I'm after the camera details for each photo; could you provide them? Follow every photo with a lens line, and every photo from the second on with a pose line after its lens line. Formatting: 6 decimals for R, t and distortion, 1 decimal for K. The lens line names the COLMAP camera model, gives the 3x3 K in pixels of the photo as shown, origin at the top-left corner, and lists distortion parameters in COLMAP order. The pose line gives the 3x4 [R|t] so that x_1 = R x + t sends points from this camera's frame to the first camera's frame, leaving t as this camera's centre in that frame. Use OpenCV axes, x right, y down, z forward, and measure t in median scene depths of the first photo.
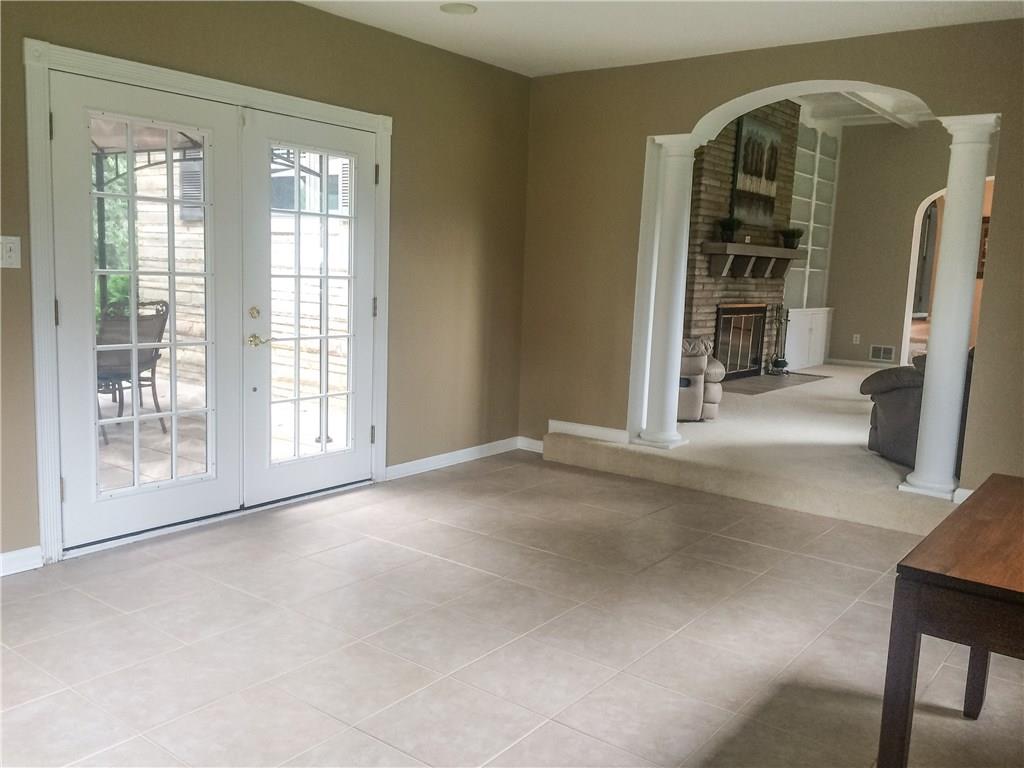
lens RADIAL K [[887.0, 0, 512.0], [0, 887.0, 384.0], [0, 0, 1]] dist [0.105907, -0.150867]
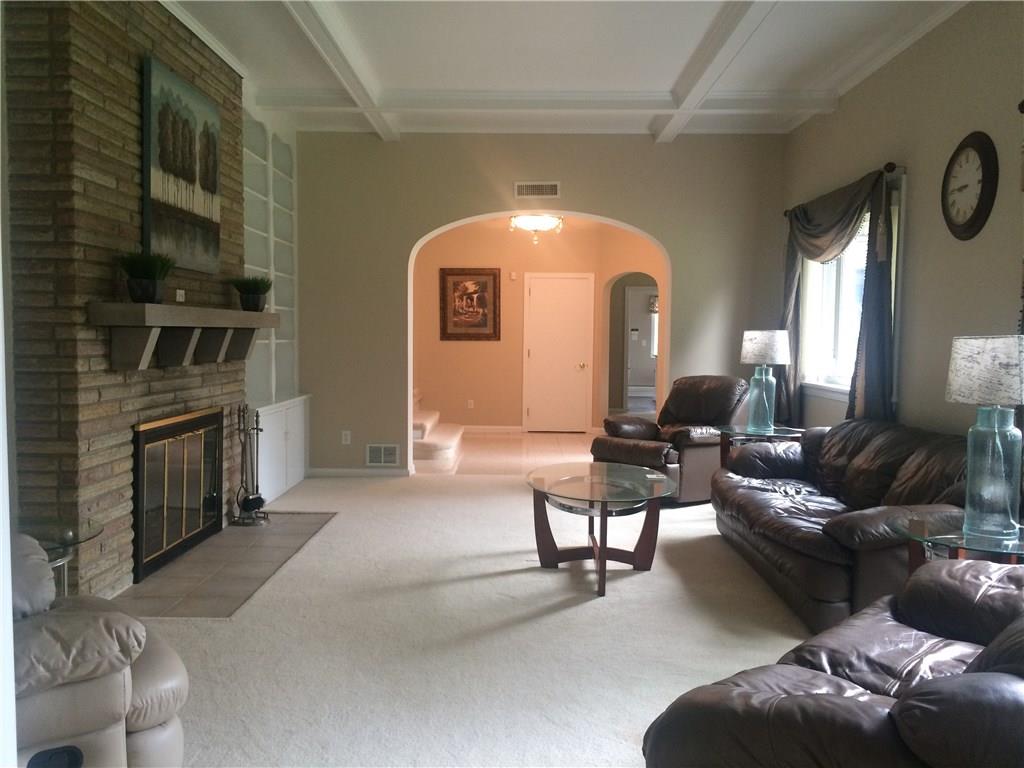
lens RADIAL K [[887.0, 0, 512.0], [0, 887.0, 384.0], [0, 0, 1]] dist [0.105907, -0.150867]
pose [[0.802981, -0.066068, 0.592331, 0.099849], [0.100840, 0.994569, -0.025768, -0.074608], [-0.587412, 0.080422, 0.805282, 0.451223]]
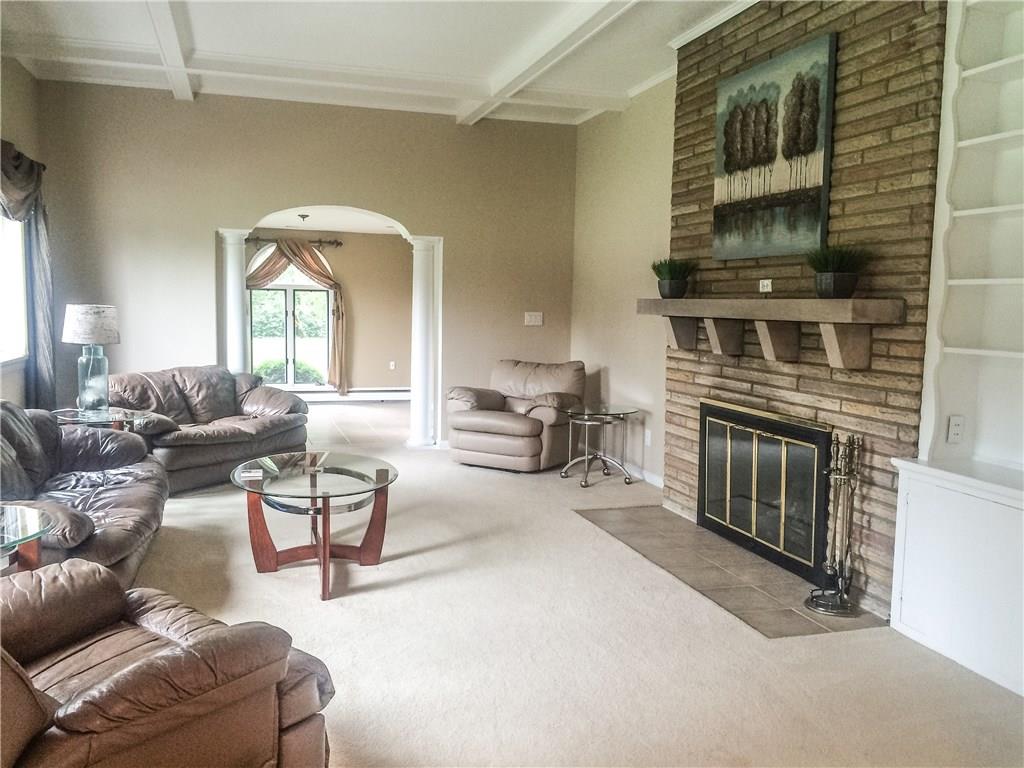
lens RADIAL K [[887.0, 0, 512.0], [0, 887.0, 384.0], [0, 0, 1]] dist [0.105907, -0.150867]
pose [[-0.590726, 0.023570, -0.806528, 0.768076], [-0.148558, 0.979308, 0.137428, -0.155693], [0.793078, 0.200999, -0.575001, 1.194202]]
